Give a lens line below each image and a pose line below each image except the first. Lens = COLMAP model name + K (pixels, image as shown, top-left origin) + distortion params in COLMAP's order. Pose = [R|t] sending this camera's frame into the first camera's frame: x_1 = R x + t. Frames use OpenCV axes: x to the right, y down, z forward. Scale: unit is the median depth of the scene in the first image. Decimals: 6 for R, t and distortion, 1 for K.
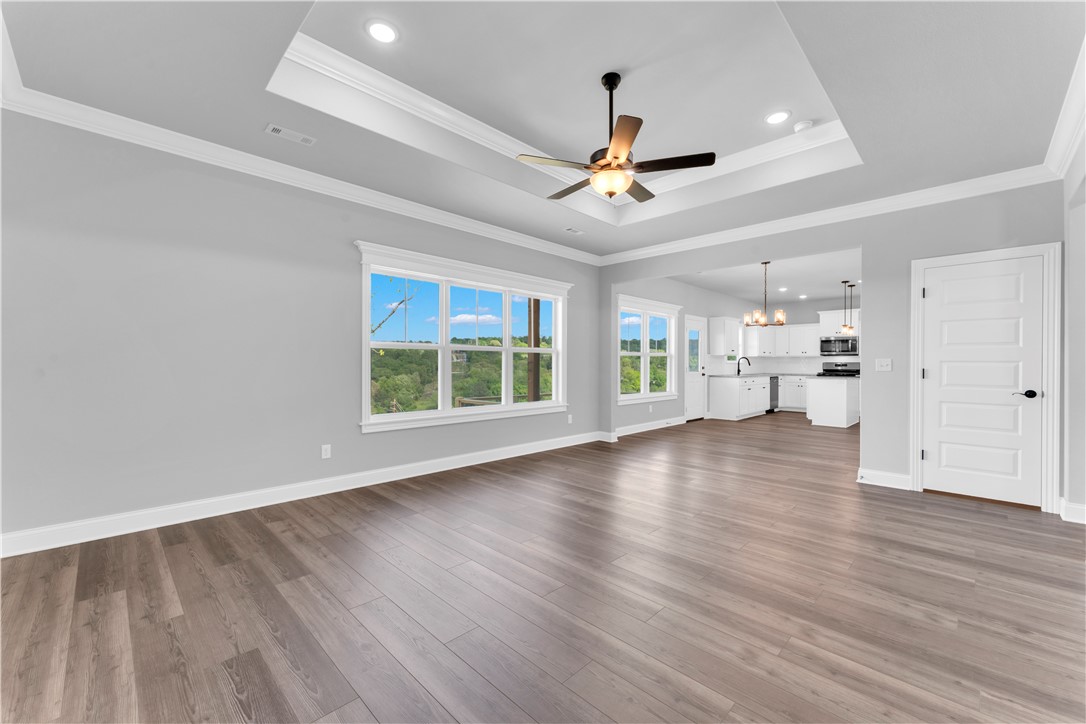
lens RADIAL K [[443.6, 0, 540.8], [0, 443.6, 363.9], [0, 0, 1]] dist [0.003352, 0.000210]
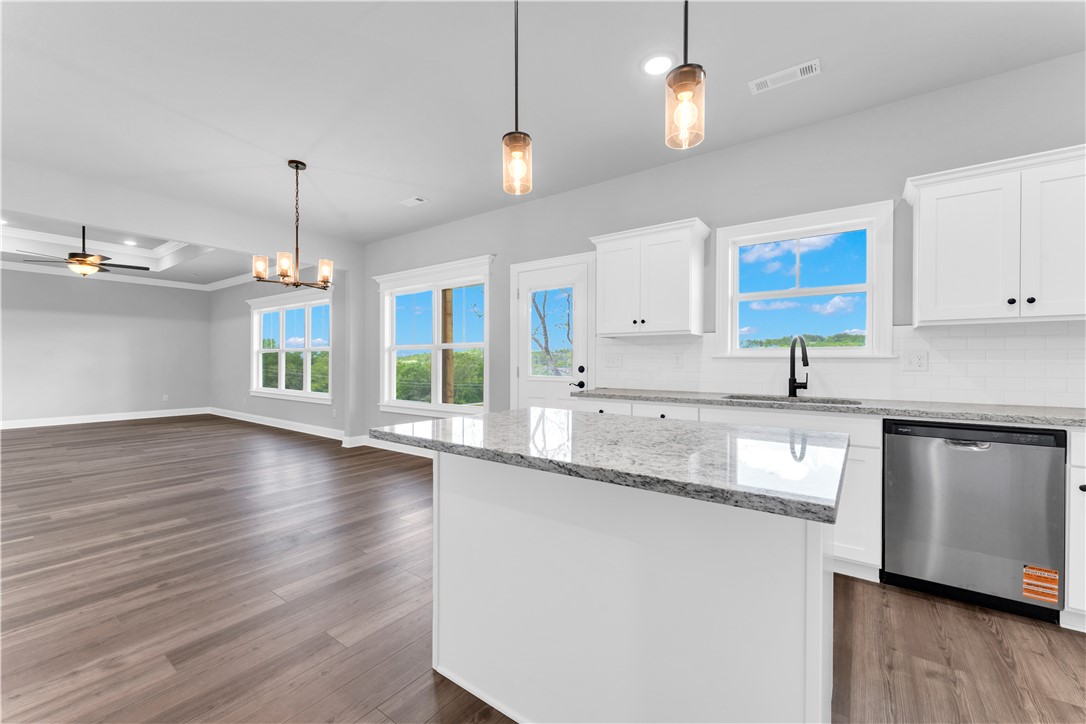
lens RADIAL K [[443.6, 0, 543.6], [0, 443.6, 360.0], [0, 0, 1]] dist [0.003352, 0.000210]
pose [[0.144275, -0.005656, -0.989521, 1.354853], [-0.002778, 0.999977, -0.006121, 0.004222], [0.989534, 0.003631, 0.144256, 1.540424]]
